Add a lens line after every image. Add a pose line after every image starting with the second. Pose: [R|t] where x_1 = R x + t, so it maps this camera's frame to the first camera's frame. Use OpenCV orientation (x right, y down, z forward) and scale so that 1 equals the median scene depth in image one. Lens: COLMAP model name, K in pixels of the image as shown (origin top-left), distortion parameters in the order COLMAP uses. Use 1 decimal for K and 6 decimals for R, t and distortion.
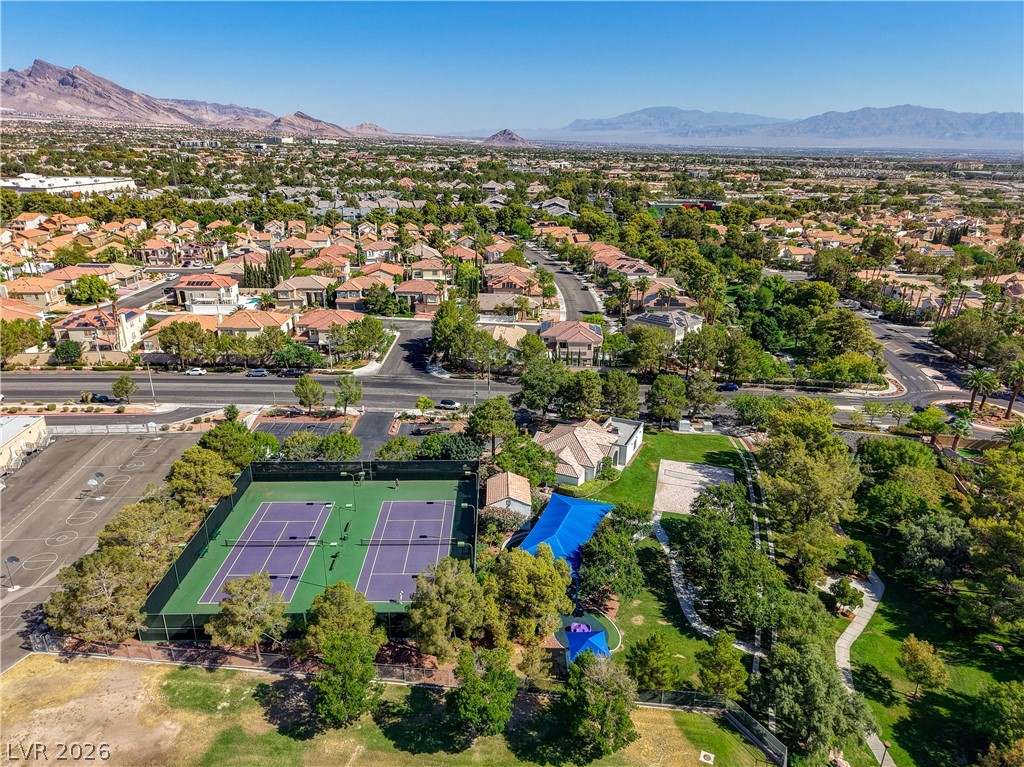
lens RADIAL K [[695.7, 0, 521.5], [0, 695.7, 382.9], [0, 0, 1]] dist [0.024302, -0.002674]
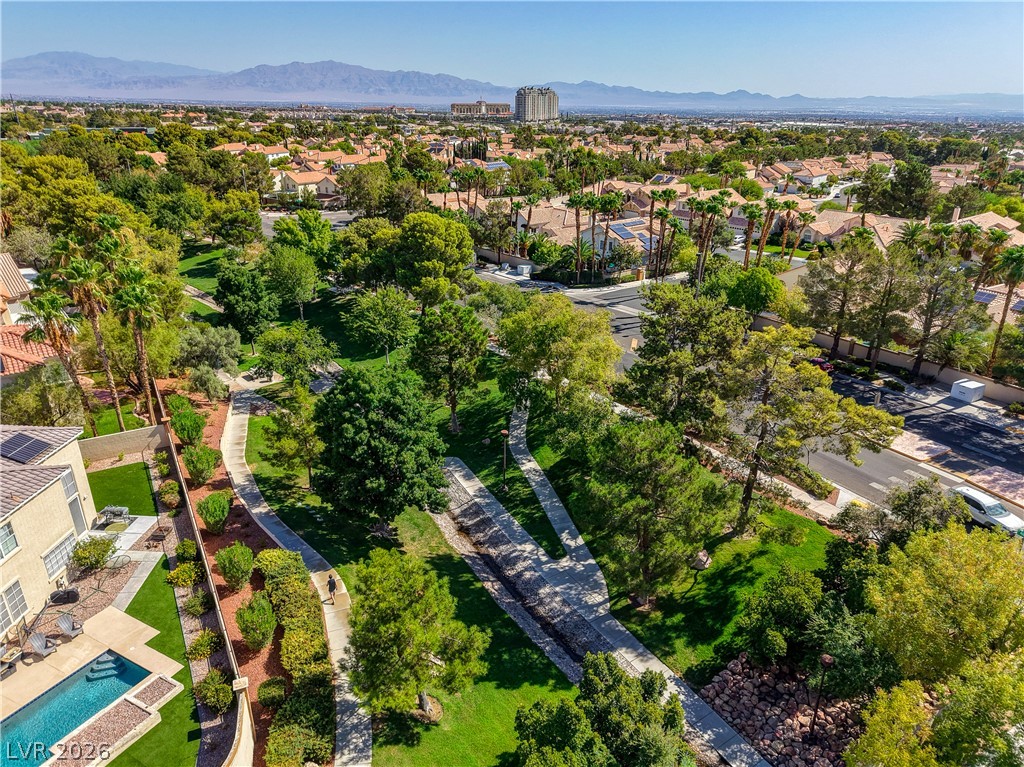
lens RADIAL K [[683.8, 0, 519.2], [0, 683.8, 402.6], [0, 0, 1]] dist [0.017575, -0.004285]
pose [[0.755741, -0.271206, 0.596073, 0.170949], [0.218277, 0.962486, 0.161172, -0.074979], [-0.617422, 0.008304, 0.786588, 0.539370]]
